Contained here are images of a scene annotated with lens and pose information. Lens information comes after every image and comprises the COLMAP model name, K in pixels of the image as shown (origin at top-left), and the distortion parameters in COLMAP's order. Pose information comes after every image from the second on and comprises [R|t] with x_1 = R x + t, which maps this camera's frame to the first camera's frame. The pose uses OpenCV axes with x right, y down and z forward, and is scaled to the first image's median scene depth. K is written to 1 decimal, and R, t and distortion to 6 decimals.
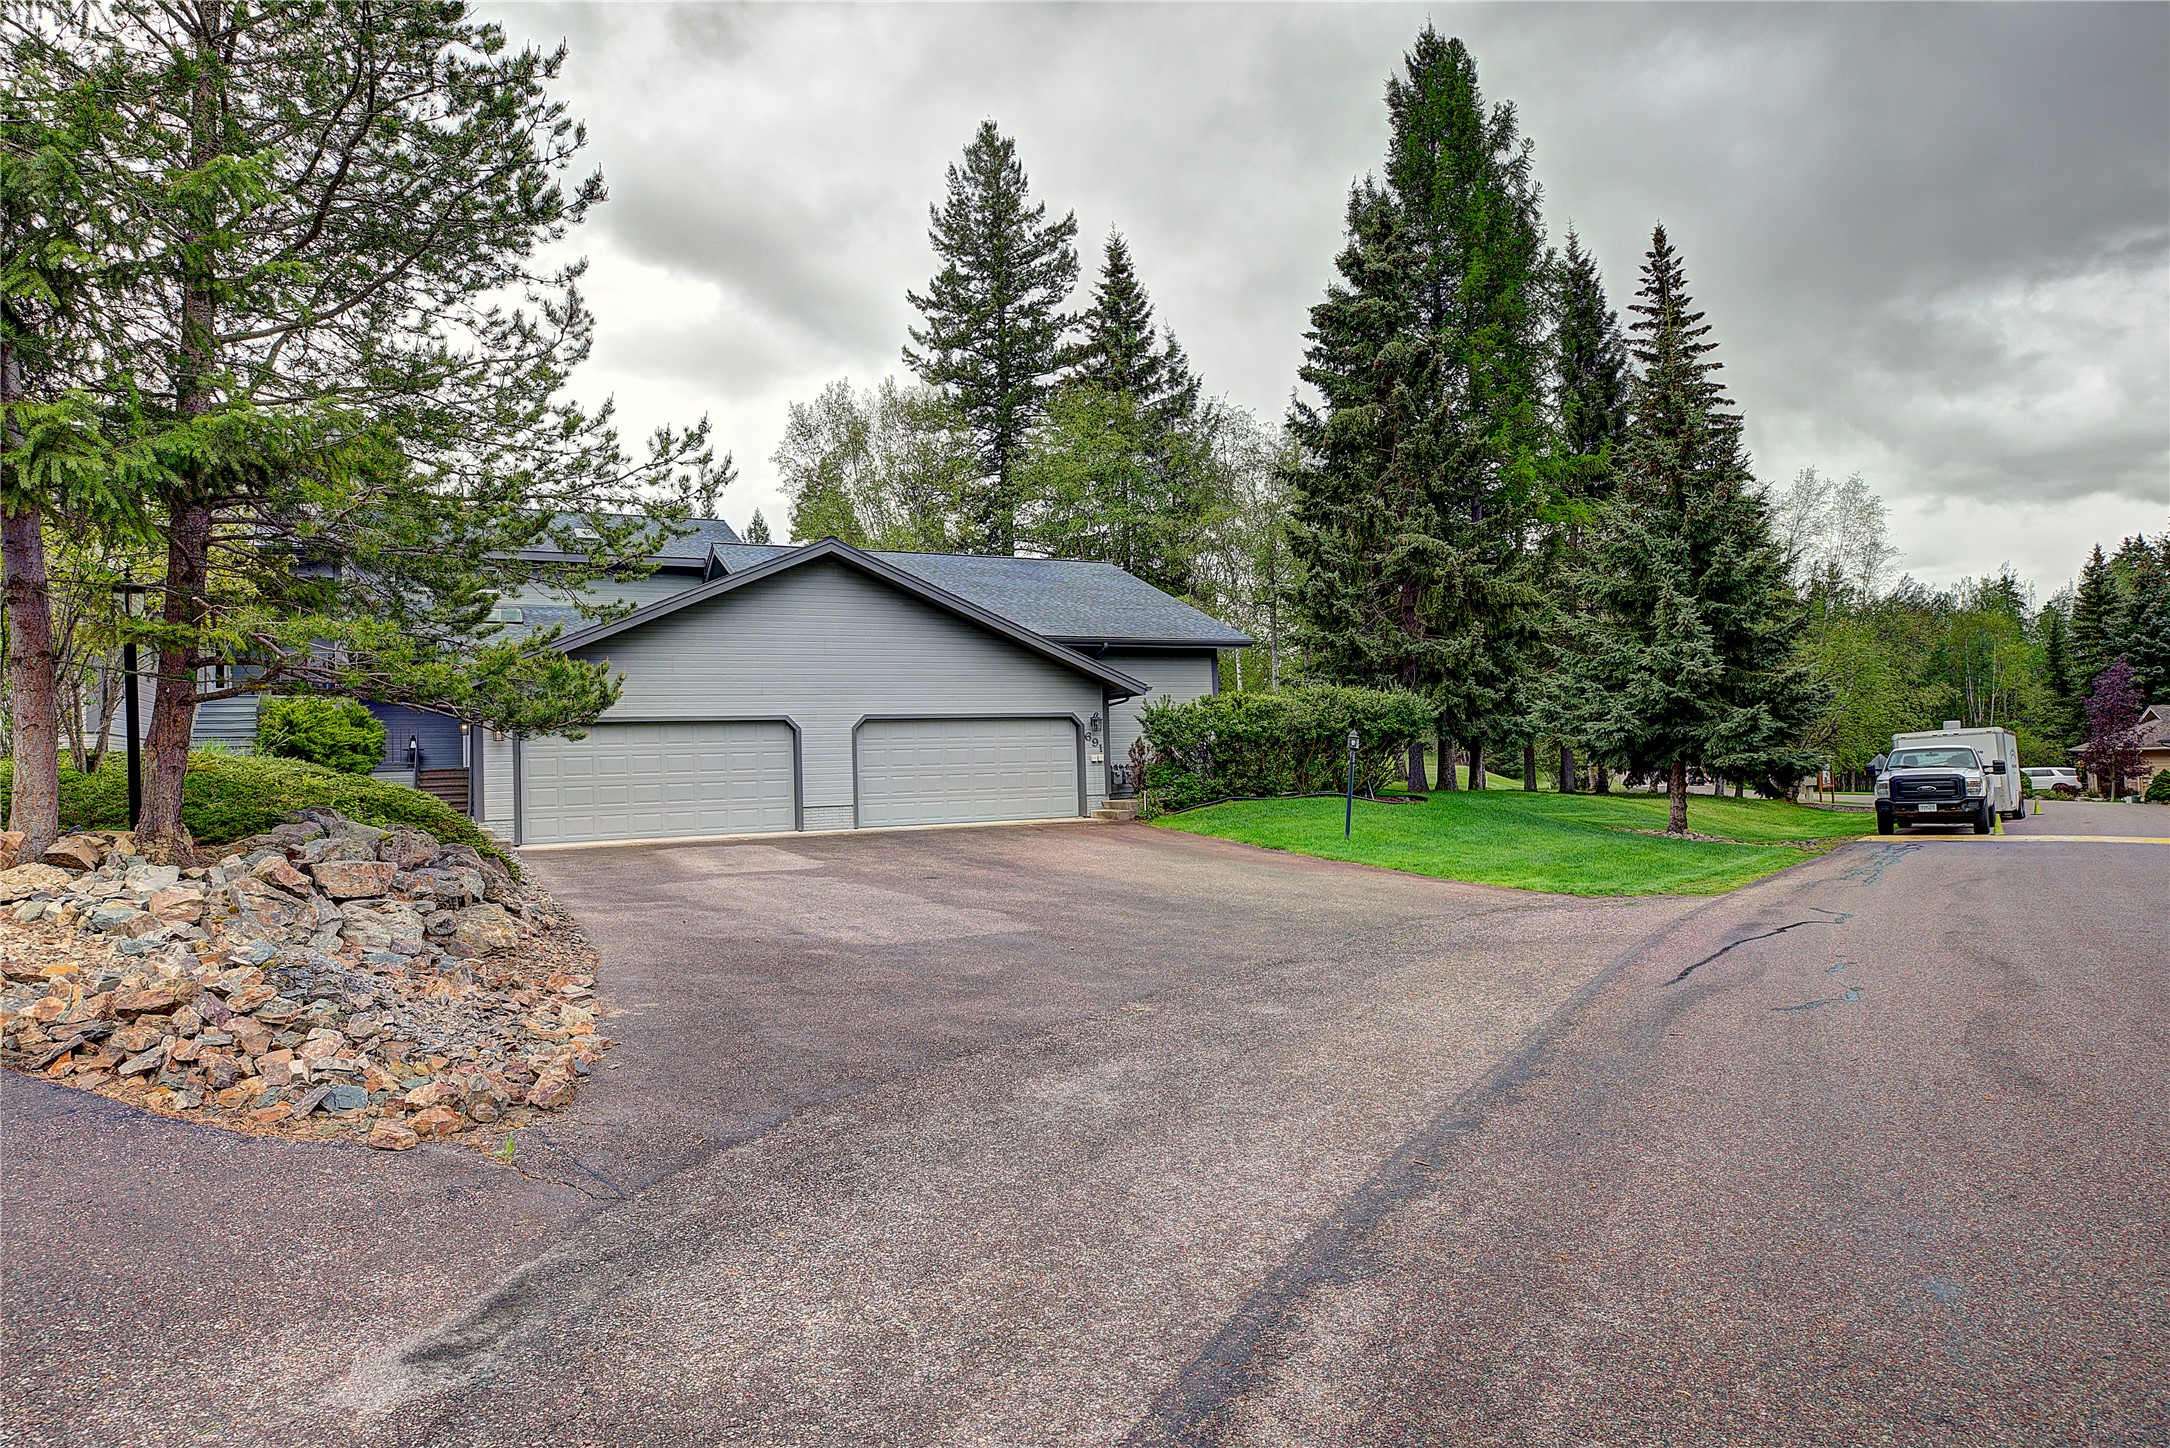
lens RADIAL K [[1315.8, 0, 1082.5], [0, 1315.8, 729.9], [0, 0, 1]] dist [-0.000075, 0.000113]
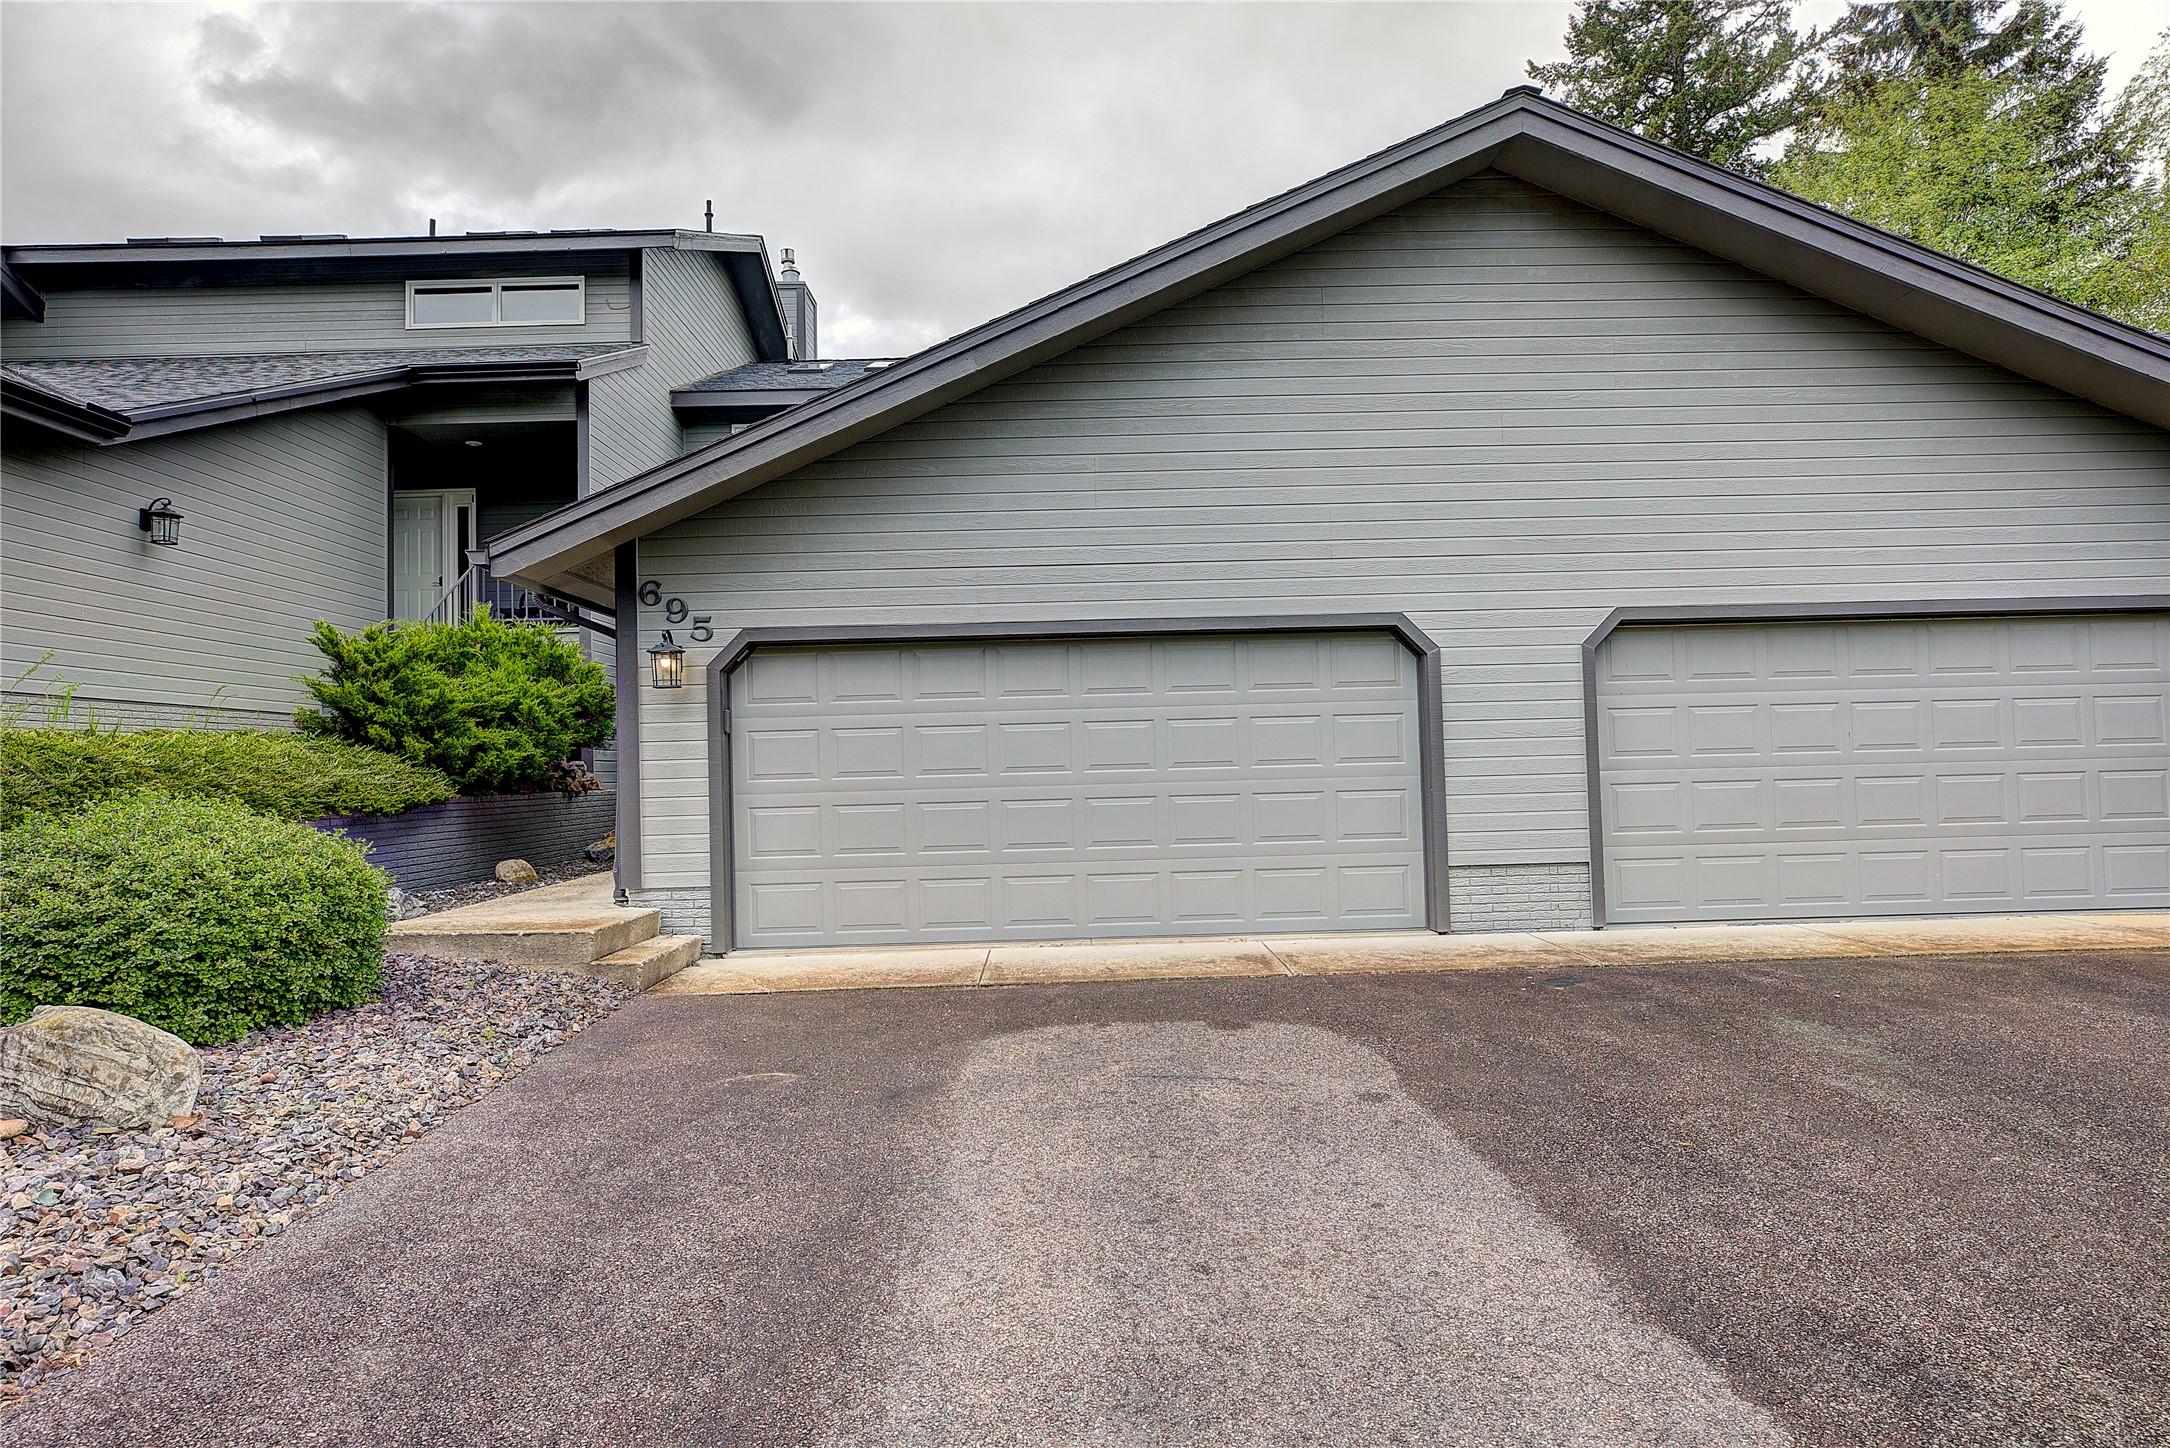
lens RADIAL K [[1315.8, 0, 1082.5], [0, 1315.8, 729.9], [0, 0, 1]] dist [-0.000075, 0.000113]
pose [[0.916832, -0.009480, -0.399162, -0.159052], [0.008883, 0.999955, -0.003344, 0.021672], [0.399175, -0.000480, 0.916875, 0.627285]]
